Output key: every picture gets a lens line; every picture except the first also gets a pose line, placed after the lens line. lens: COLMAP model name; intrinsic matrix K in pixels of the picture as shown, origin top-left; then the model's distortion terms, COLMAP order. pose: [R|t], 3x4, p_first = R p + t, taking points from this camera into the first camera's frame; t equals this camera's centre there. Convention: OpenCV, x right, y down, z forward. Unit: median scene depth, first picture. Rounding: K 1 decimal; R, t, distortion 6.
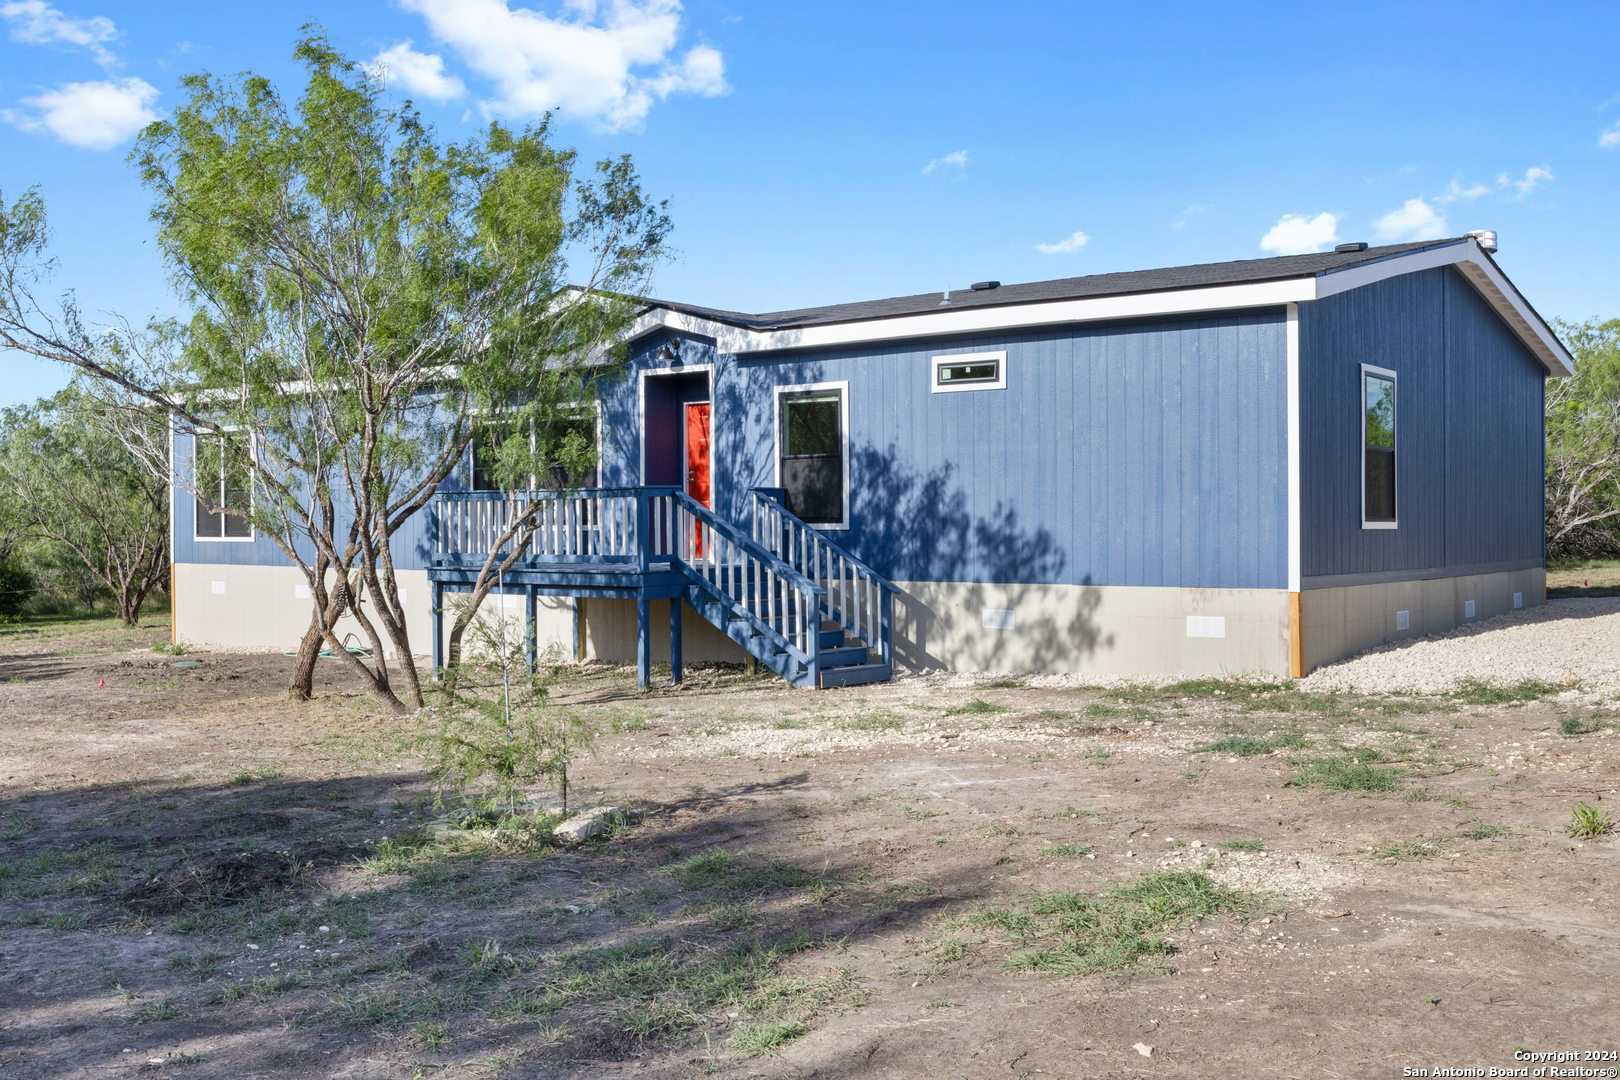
lens RADIAL K [[1689.6, 0, 810.0], [0, 1689.6, 540.0], [0, 0, 1]] dist [-0.017890, -0.007223]
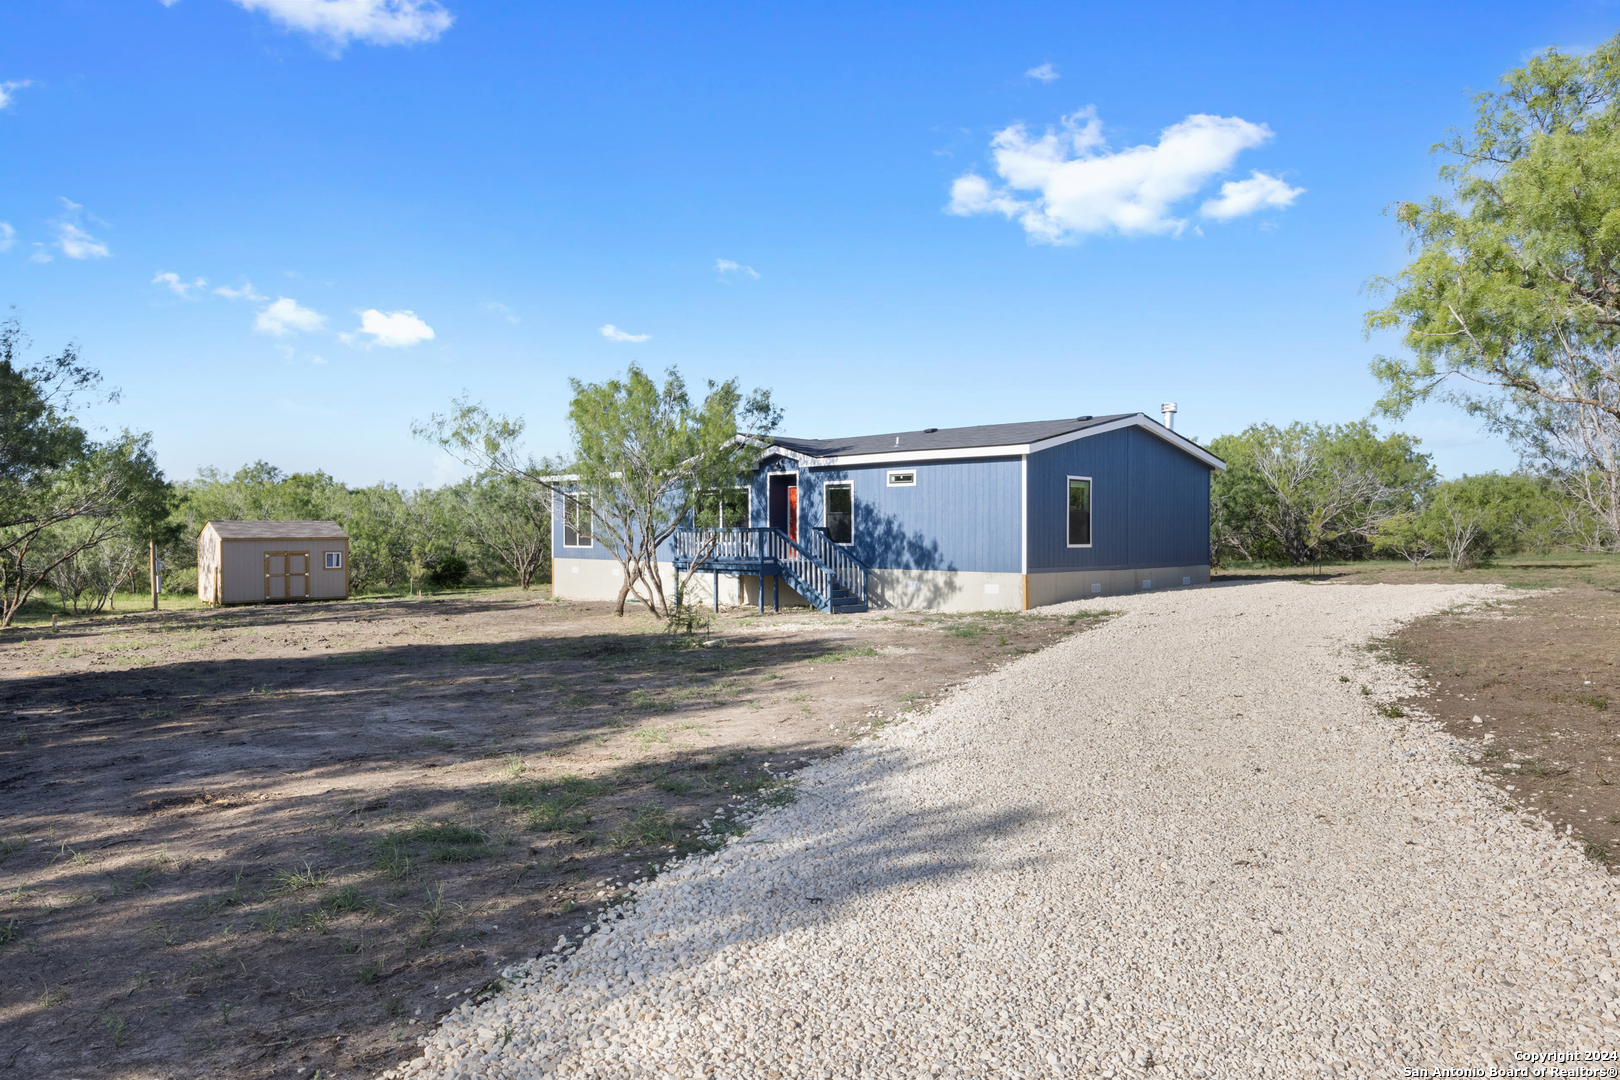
lens RADIAL K [[1228.9, 0, 810.0], [0, 1228.9, 540.0], [0, 0, 1]] dist [0.000007, -0.000364]
pose [[0.992606, 0.005173, -0.121274, 0.172837], [-0.005294, 0.999986, -0.000676, -0.013035], [0.121269, 0.001314, 0.992619, -0.678893]]
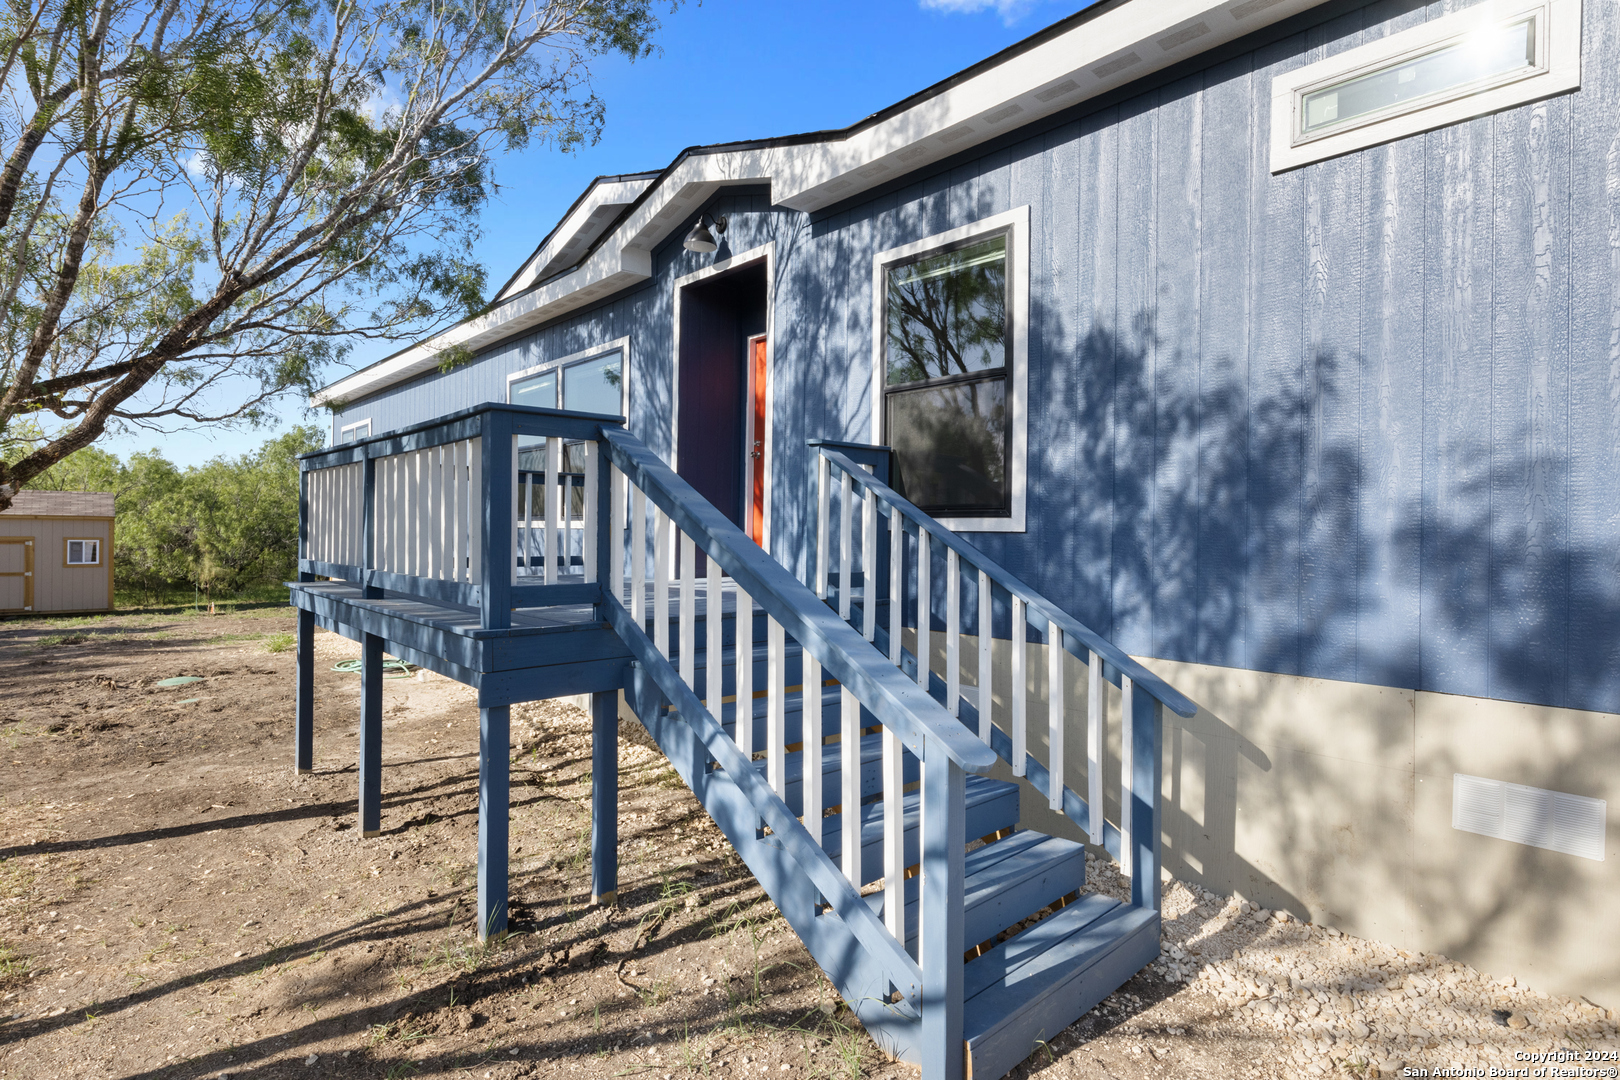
lens RADIAL K [[819.6, 0, 810.0], [0, 819.6, 540.0], [0, 0, 1]] dist [-0.000086, 0.000049]
pose [[0.987616, 0.021918, -0.155351, -0.000154], [-0.022653, 0.999739, -0.002961, -0.002387], [0.155246, 0.006443, 0.987855, 0.812606]]
